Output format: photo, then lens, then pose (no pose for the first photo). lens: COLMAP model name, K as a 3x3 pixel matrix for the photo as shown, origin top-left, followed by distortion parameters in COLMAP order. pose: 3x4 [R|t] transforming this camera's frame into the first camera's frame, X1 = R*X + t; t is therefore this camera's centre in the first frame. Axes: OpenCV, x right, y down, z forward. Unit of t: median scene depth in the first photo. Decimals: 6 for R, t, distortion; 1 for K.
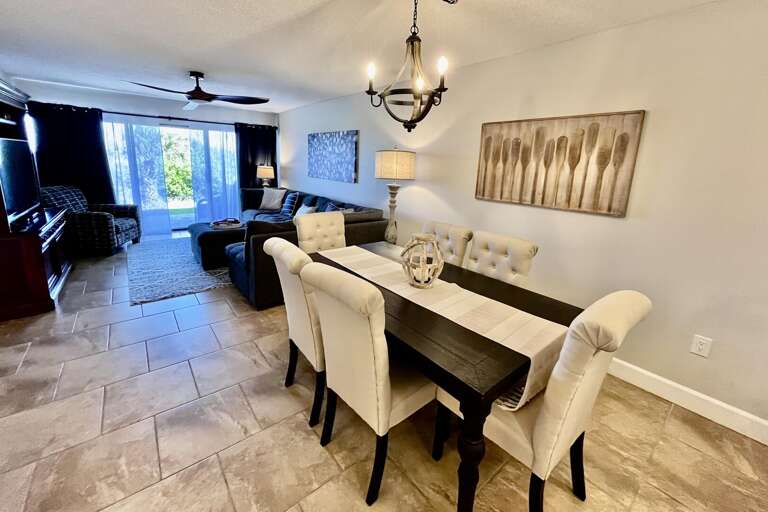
lens RADIAL K [[312.8, 0, 383.7], [0, 312.8, 249.1], [0, 0, 1]] dist [-0.000364, -0.000902]
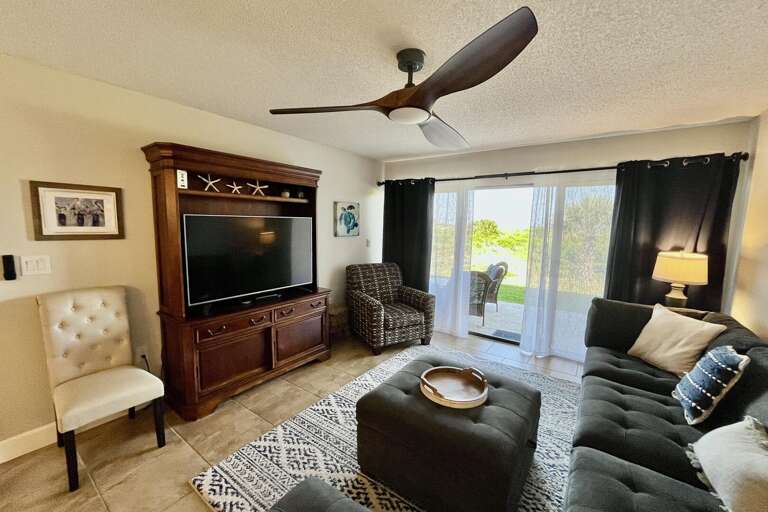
lens RADIAL K [[312.8, 0, 383.5], [0, 312.8, 259.0], [0, 0, 1]] dist [-0.000364, -0.000902]
pose [[0.265487, 0.080033, -0.960787, -0.127766], [-0.262352, 0.964940, 0.007886, -0.224396], [0.927733, 0.249971, 0.277176, 0.743279]]
